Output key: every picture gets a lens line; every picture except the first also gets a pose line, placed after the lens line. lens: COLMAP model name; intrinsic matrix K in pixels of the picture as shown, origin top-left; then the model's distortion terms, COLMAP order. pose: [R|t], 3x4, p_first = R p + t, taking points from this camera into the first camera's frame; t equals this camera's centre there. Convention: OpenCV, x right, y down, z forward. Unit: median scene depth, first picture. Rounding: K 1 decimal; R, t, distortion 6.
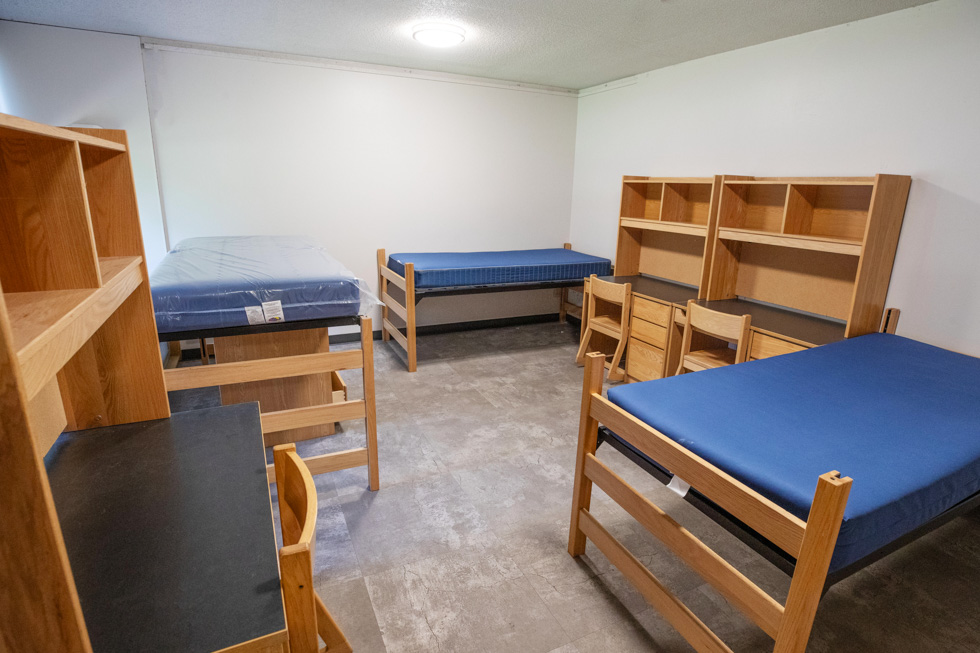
lens RADIAL K [[491.2, 0, 489.6], [0, 491.2, 310.0], [0, 0, 1]] dist [-0.000532, -0.000078]
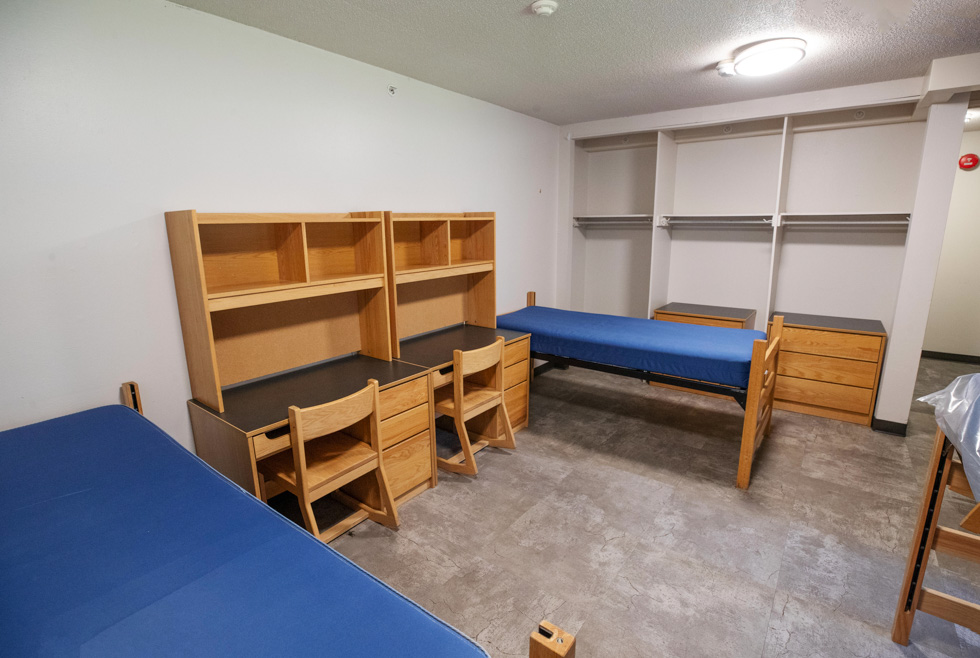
lens RADIAL K [[474.9, 0, 490.0], [0, 474.9, 327.1], [0, 0, 1]] dist [-0.028054, 0.001042]
pose [[-0.456410, -0.206275, 0.865529, -0.393191], [0.228188, 0.913087, 0.337938, -0.373211], [-0.860012, 0.351741, -0.369673, 1.390334]]
